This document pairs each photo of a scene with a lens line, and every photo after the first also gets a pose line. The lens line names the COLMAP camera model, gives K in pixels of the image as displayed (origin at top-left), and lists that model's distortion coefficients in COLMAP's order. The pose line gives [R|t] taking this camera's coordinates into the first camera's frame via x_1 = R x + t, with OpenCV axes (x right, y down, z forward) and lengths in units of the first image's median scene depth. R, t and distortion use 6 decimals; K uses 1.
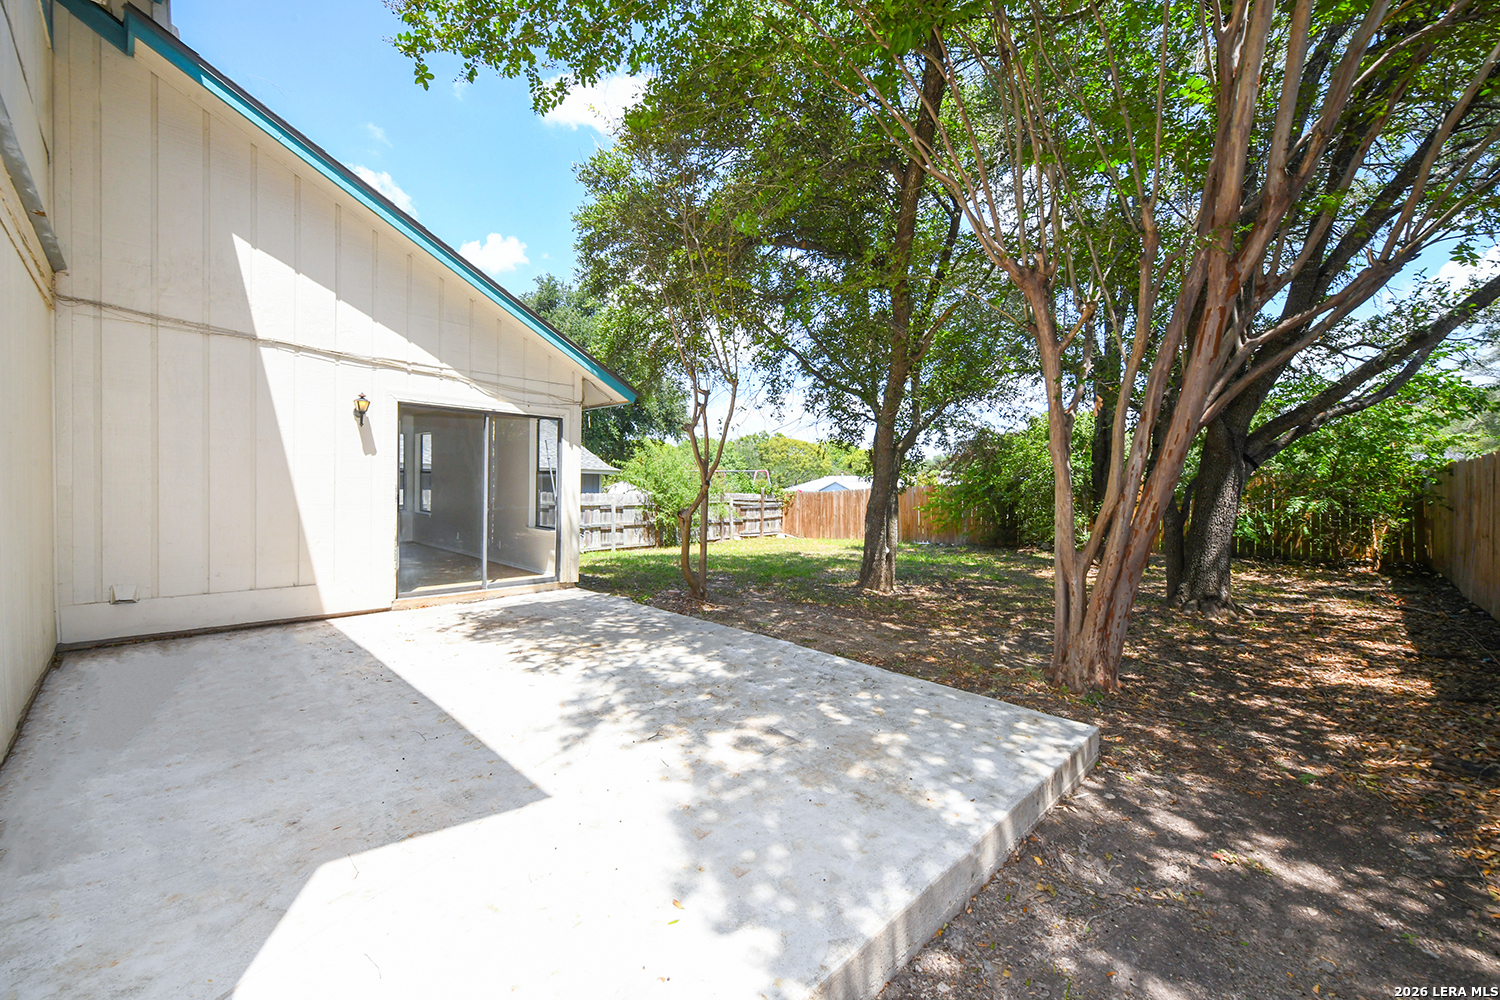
lens RADIAL K [[601.8, 0, 751.4], [0, 601.8, 496.7], [0, 0, 1]] dist [0.000312, -0.000295]
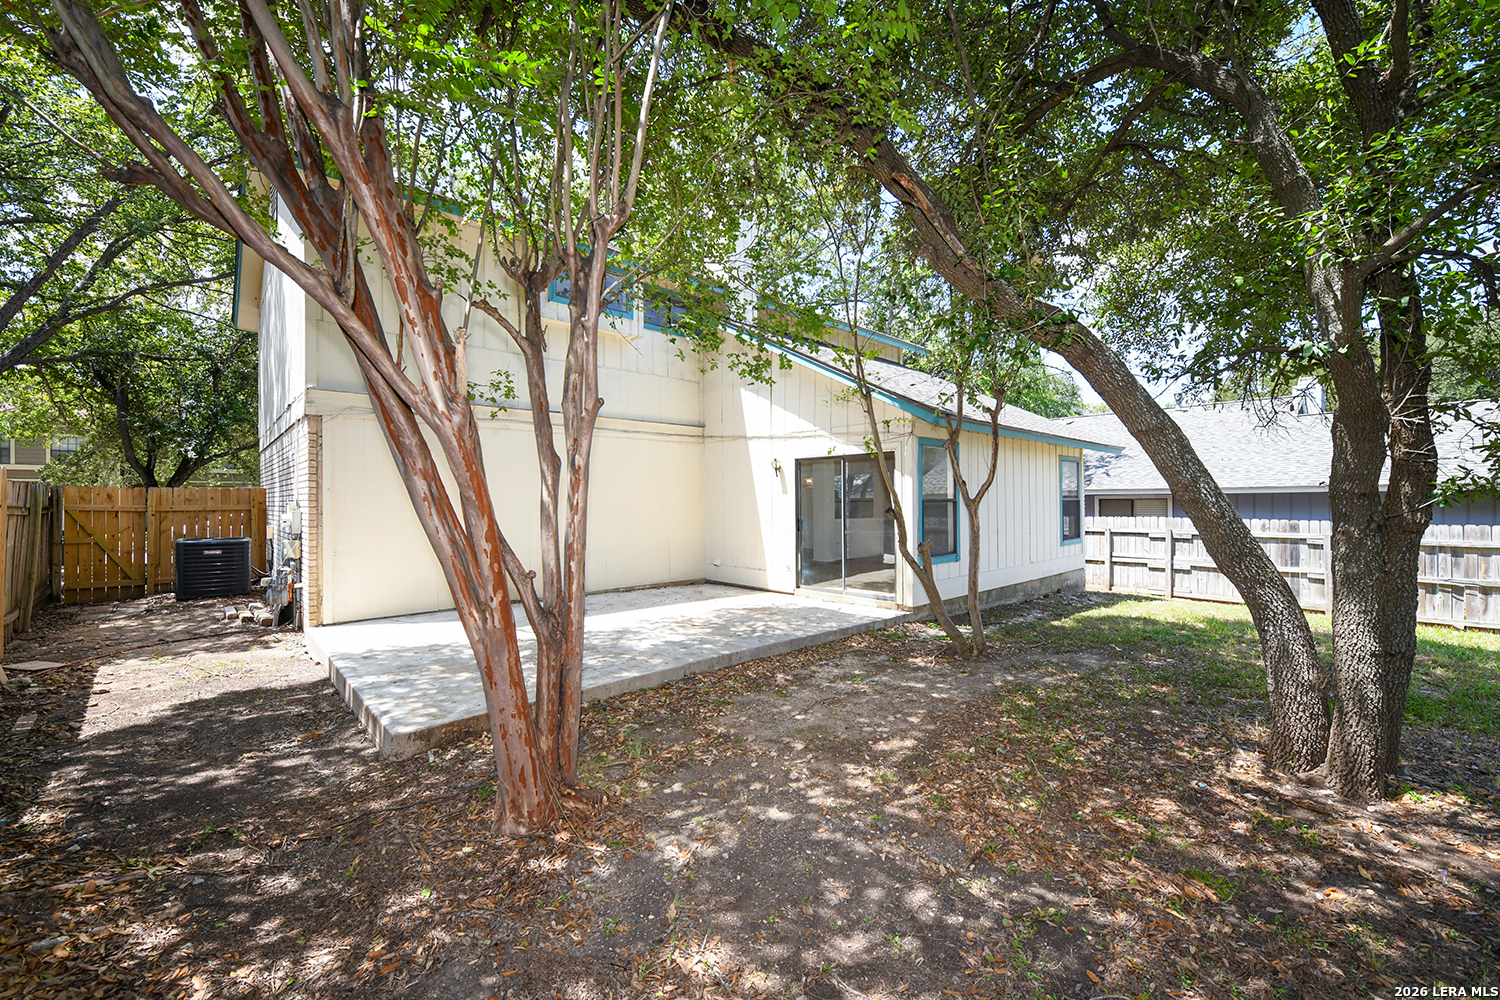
lens RADIAL K [[601.8, 0, 751.4], [0, 601.8, 496.7], [0, 0, 1]] dist [0.000312, -0.000295]
pose [[-0.052809, -0.028466, -0.998199, 1.276981], [-0.016289, 0.999485, -0.027641, -0.023600], [0.998472, 0.014800, -0.053246, 1.320405]]
